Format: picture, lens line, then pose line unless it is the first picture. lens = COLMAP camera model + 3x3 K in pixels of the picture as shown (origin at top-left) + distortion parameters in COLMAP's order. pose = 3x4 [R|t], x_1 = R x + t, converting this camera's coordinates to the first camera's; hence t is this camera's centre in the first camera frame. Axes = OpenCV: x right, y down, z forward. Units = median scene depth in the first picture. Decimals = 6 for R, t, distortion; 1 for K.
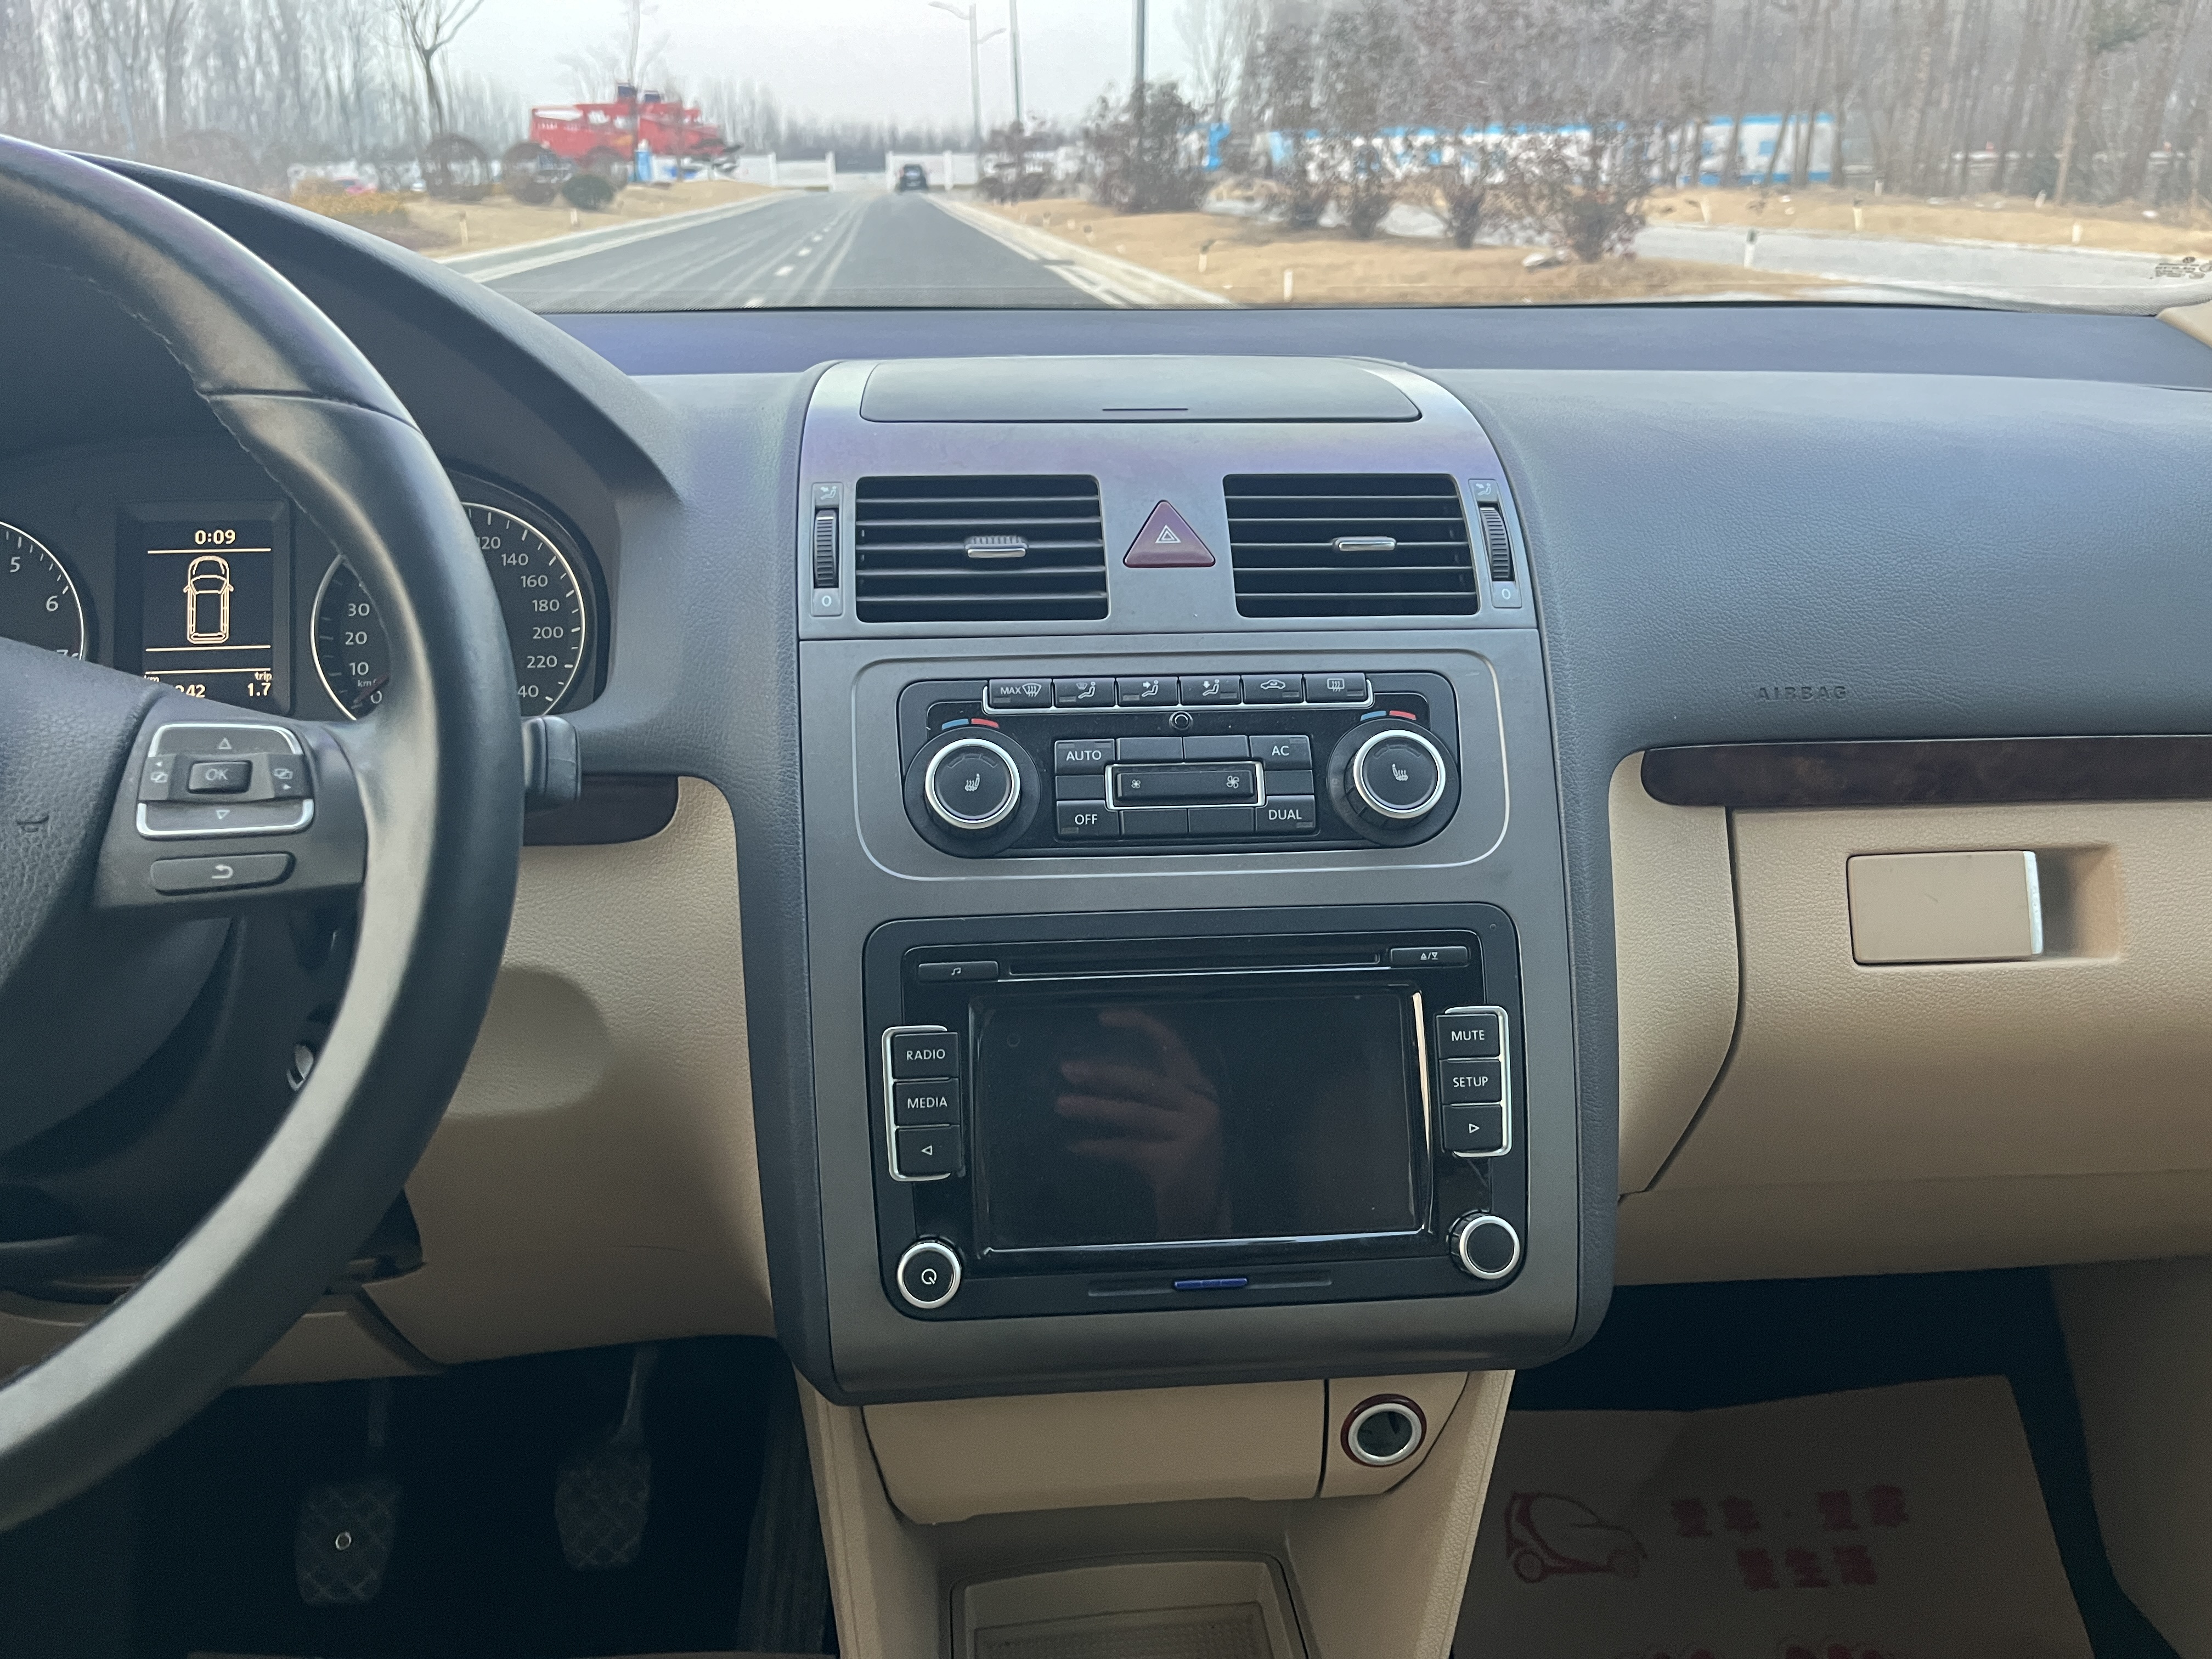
lens RADIAL K [[1693.7, 0, 1102.2], [0, 1693.7, 841.0], [0, 0, 1]] dist [0.068208, -0.099158]
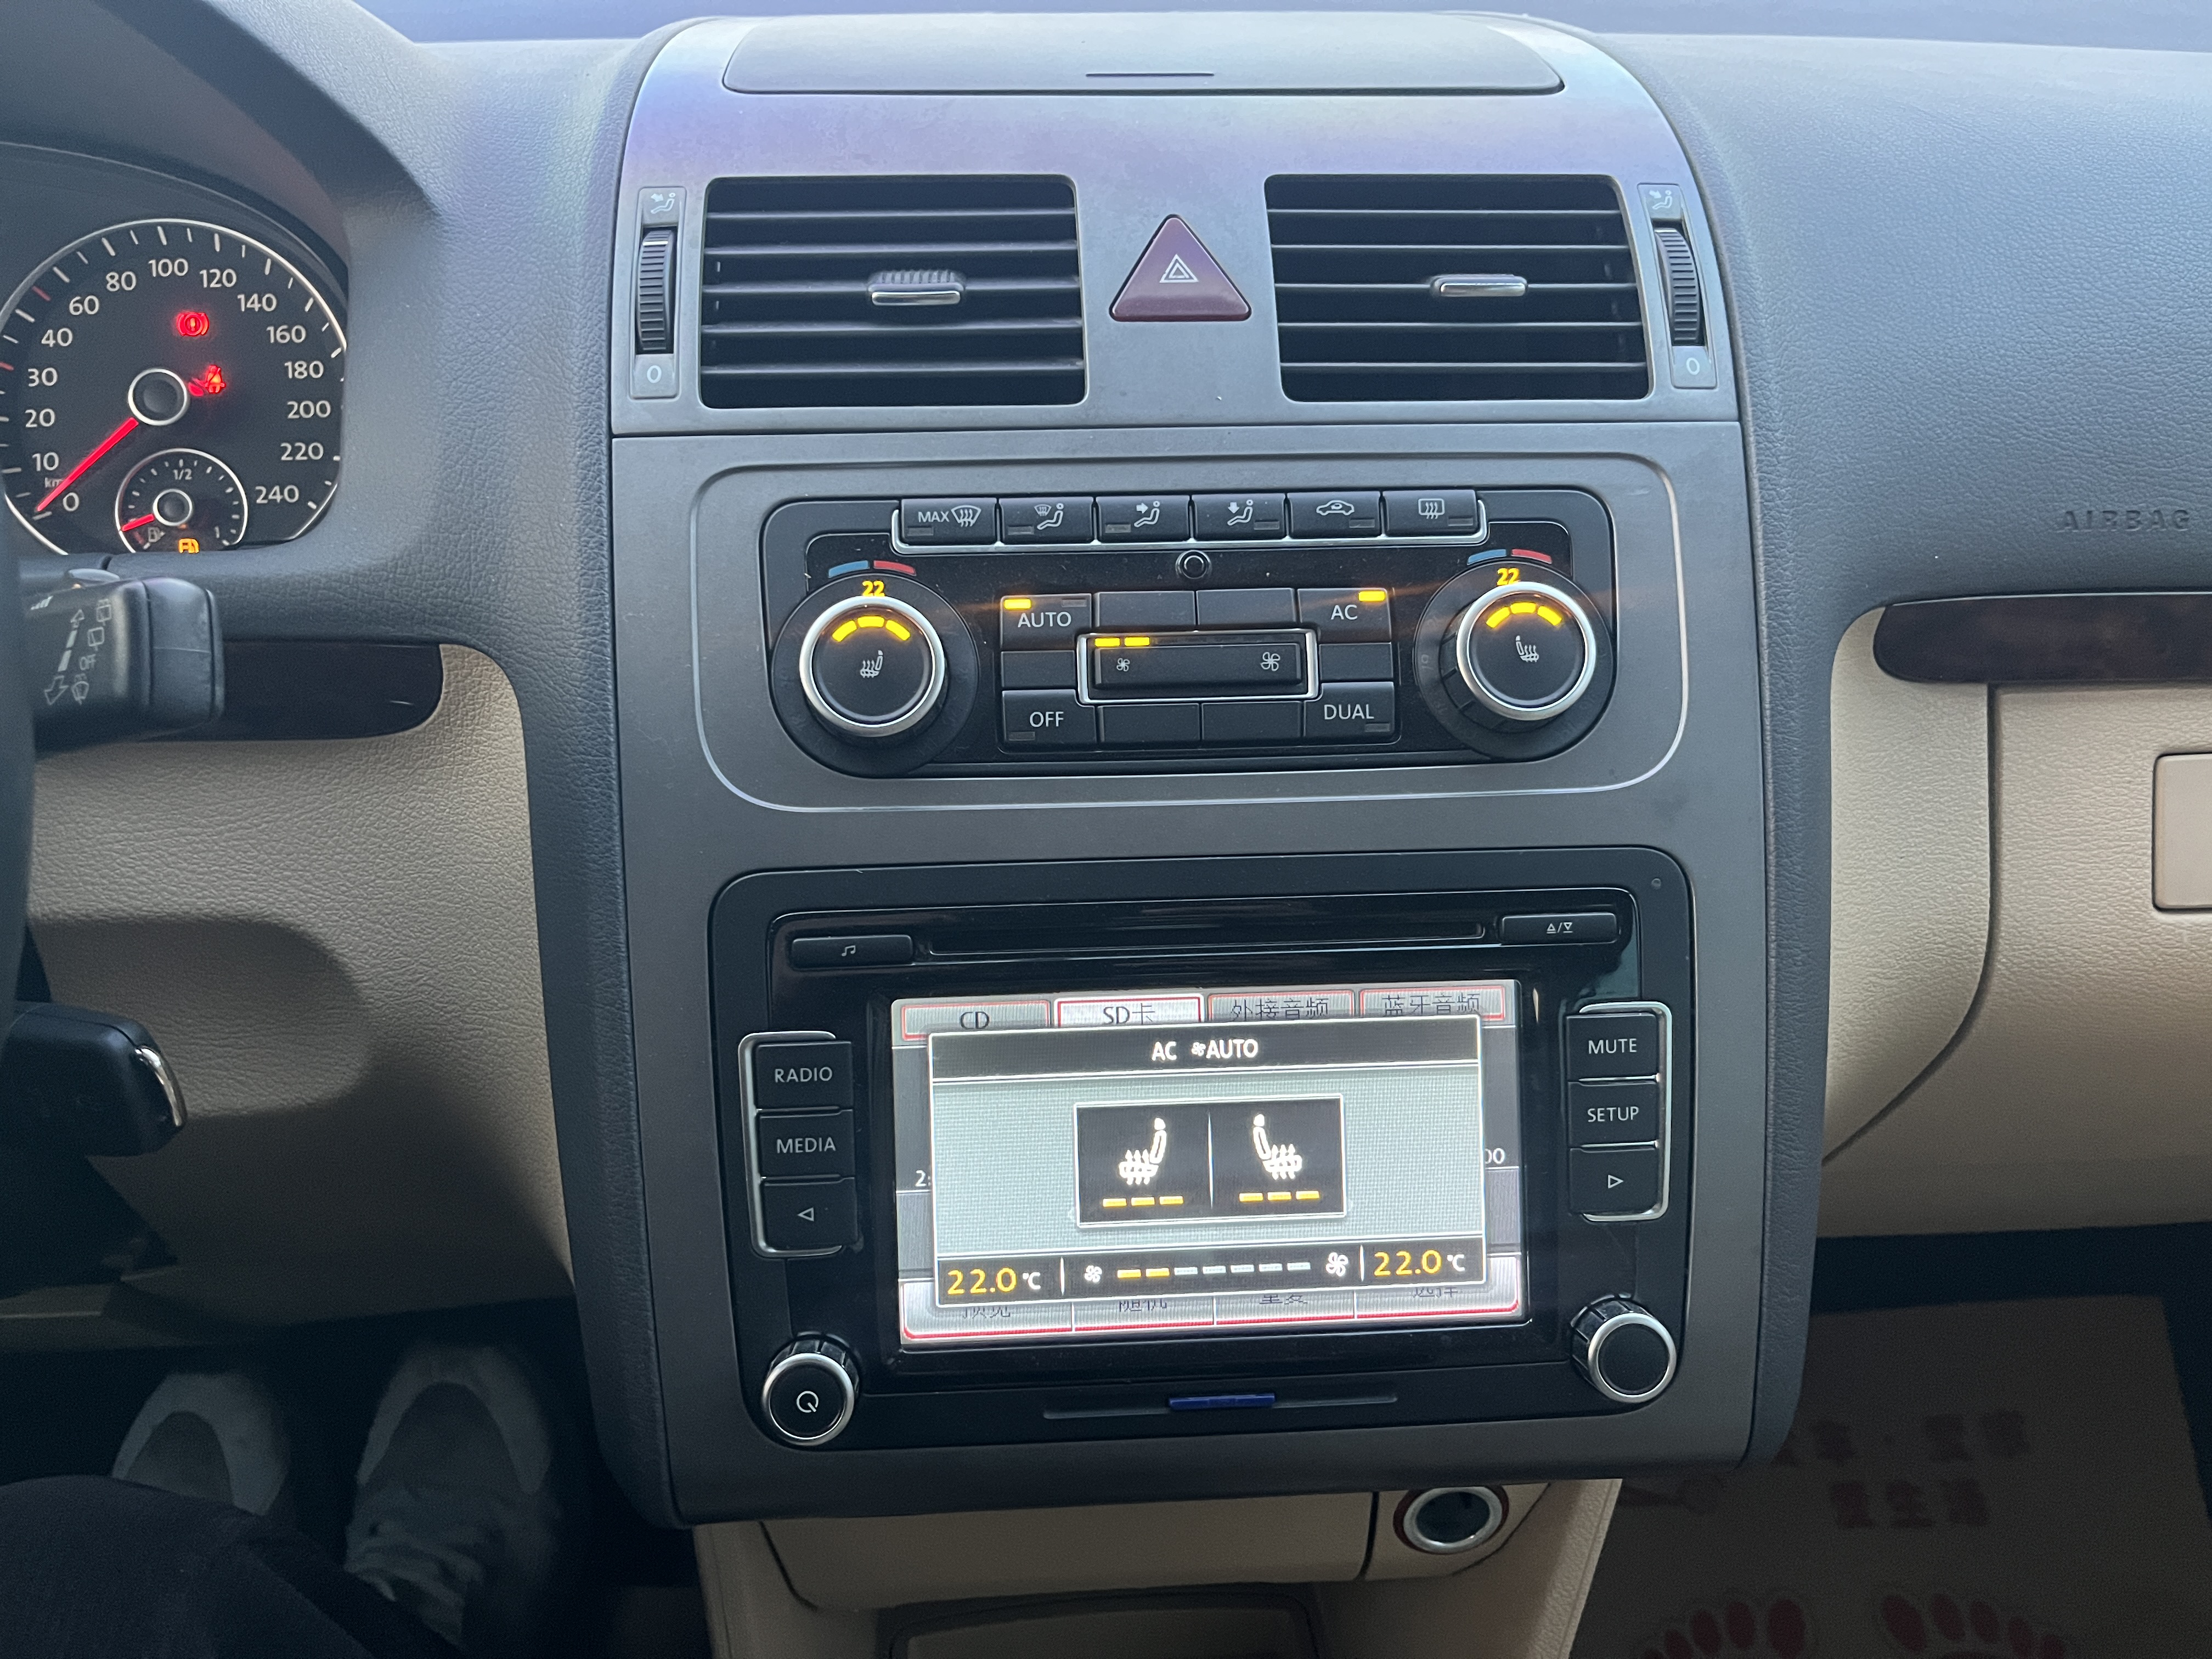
lens RADIAL K [[1734.7, 0, 1082.3], [0, 1734.7, 838.5], [0, 0, 1]] dist [0.011355, -0.033369]
pose [[0.999657, 0.010395, -0.024047, 0.019165], [-0.006776, 0.989270, 0.145940, -0.059025], [0.025306, -0.145727, 0.989001, 0.295701]]
